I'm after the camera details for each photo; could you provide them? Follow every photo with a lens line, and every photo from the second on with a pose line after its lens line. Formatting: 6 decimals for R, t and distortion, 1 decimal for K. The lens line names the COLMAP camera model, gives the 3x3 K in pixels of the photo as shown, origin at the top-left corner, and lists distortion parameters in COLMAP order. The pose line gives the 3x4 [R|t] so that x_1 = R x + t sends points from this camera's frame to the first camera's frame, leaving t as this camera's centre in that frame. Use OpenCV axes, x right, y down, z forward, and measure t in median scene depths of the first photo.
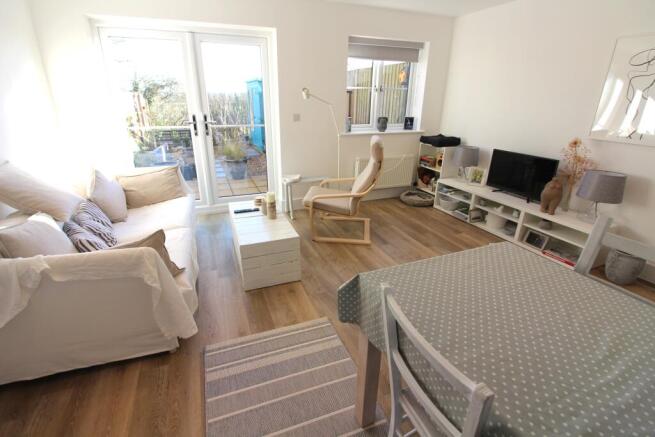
lens RADIAL K [[302.9, 0, 323.2], [0, 302.9, 214.4], [0, 0, 1]] dist [0.002018, -0.013484]
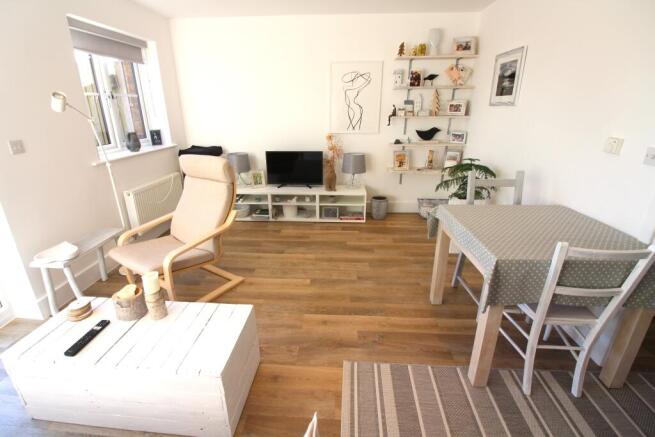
lens RADIAL K [[302.9, 0, 323.2], [0, 302.9, 214.4], [0, 0, 1]] dist [0.002018, -0.013484]
pose [[0.424868, -0.314685, 0.848799, -0.354925], [0.332890, 0.926249, 0.176770, -0.125968], [-0.841826, 0.207453, 0.498289, 0.313567]]
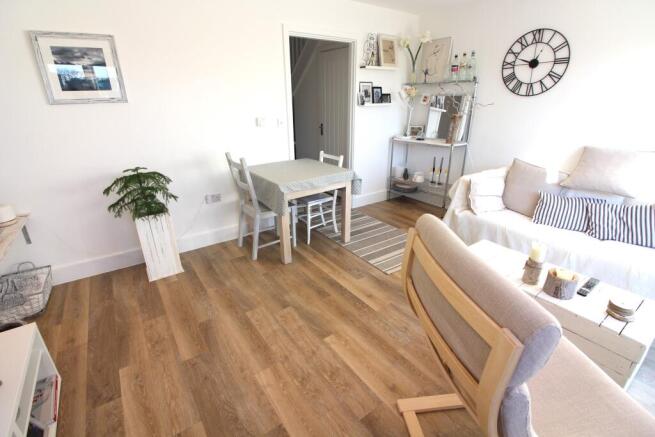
lens RADIAL K [[302.9, 0, 323.2], [0, 302.9, 214.4], [0, 0, 1]] dist [0.002018, -0.013484]
pose [[-0.973201, 0.086969, -0.212878, 0.303994], [-0.077214, 0.748396, 0.658742, -0.378838], [0.216607, 0.657525, -0.721625, 0.983441]]
